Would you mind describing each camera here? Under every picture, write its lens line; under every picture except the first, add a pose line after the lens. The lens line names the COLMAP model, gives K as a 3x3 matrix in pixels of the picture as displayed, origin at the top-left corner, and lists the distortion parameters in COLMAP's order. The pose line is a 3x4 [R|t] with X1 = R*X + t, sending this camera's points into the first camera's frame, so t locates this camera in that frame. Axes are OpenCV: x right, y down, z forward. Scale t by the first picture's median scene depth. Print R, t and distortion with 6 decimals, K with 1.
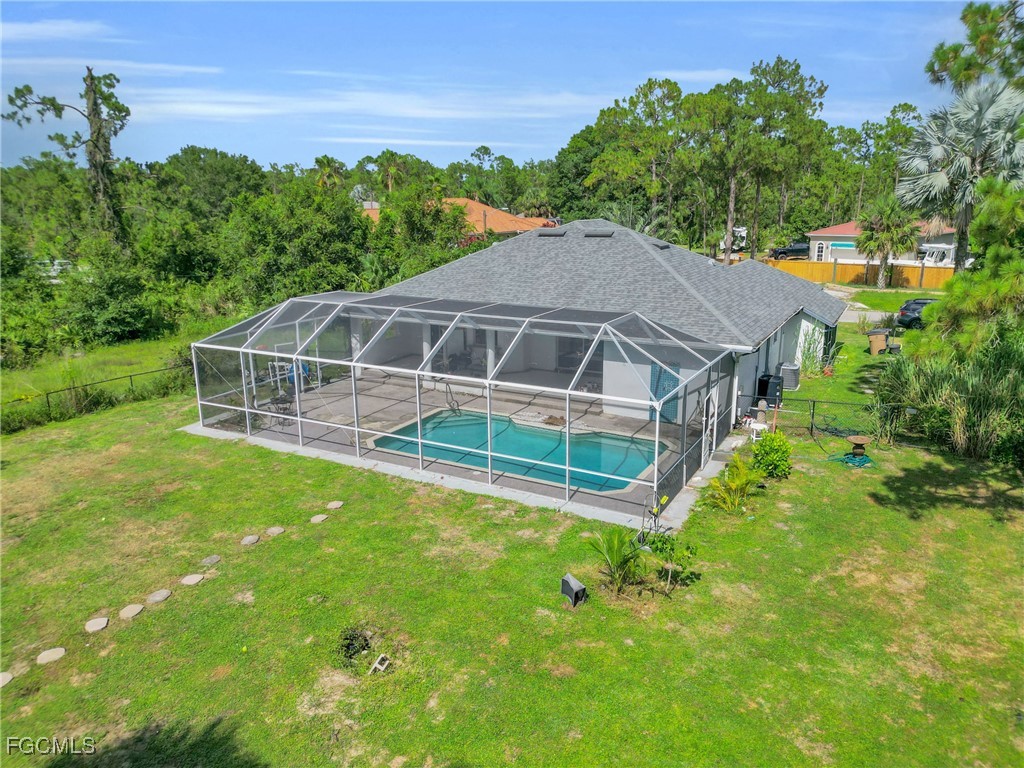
lens RADIAL K [[723.6, 0, 508.3], [0, 723.6, 382.9], [0, 0, 1]] dist [0.061638, -0.058146]
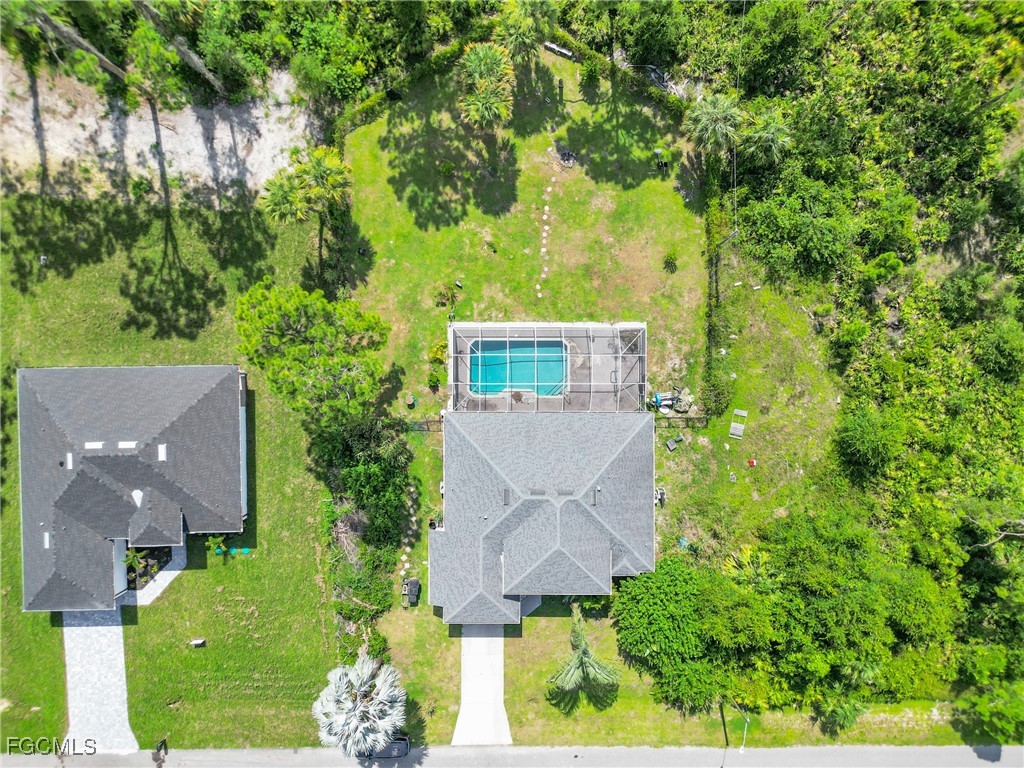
lens RADIAL K [[723.6, 0, 508.3], [0, 723.6, 382.9], [0, 0, 1]] dist [0.061638, -0.058146]
pose [[-0.873643, 0.486318, 0.015588, 0.043337], [-0.116251, -0.239732, 0.963854, -3.129566], [0.472476, 0.840252, 0.265975, 0.361956]]
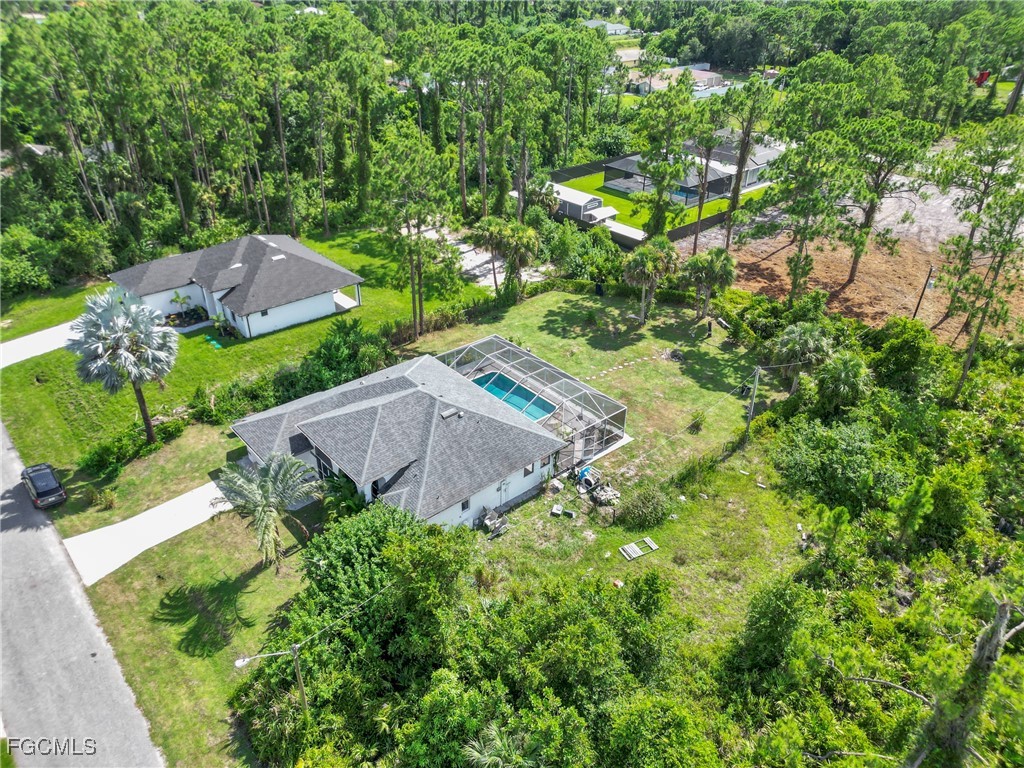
lens RADIAL K [[723.6, 0, 508.3], [0, 723.6, 382.9], [0, 0, 1]] dist [0.061638, -0.058146]
pose [[-0.938699, -0.180397, 0.293772, -0.954495], [0.079083, 0.716750, 0.692831, -2.247840], [-0.335546, 0.673592, -0.658546, 3.349138]]
